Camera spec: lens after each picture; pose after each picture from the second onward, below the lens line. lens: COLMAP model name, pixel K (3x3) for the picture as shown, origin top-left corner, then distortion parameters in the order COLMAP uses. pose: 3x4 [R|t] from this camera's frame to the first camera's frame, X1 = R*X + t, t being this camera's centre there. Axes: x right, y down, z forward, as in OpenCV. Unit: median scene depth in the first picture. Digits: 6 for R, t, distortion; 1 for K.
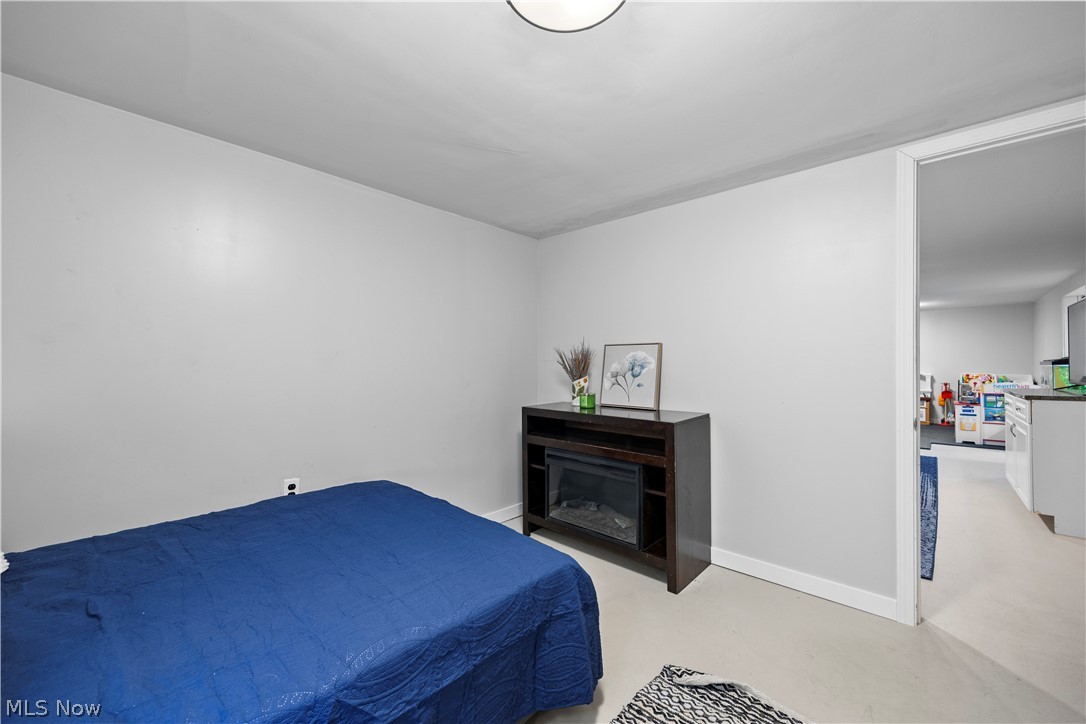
lens RADIAL K [[415.4, 0, 546.2], [0, 415.4, 363.6], [0, 0, 1]] dist [-0.002747, -0.000257]
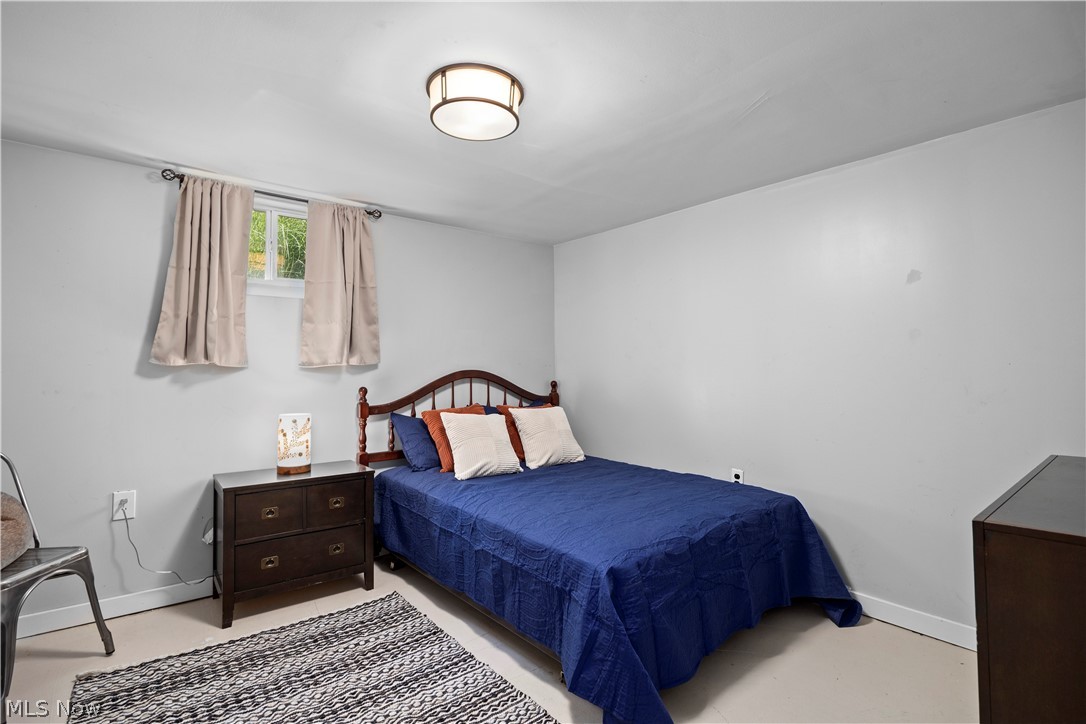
lens RADIAL K [[508.9, 0, 538.7], [0, 508.9, 359.7], [0, 0, 1]] dist [-0.011527, -0.001188]
pose [[-0.133409, -0.014436, -0.990956, 1.575898], [0.010517, 0.999817, -0.015981, -0.006187], [0.991005, -0.012554, -0.133233, 1.242653]]
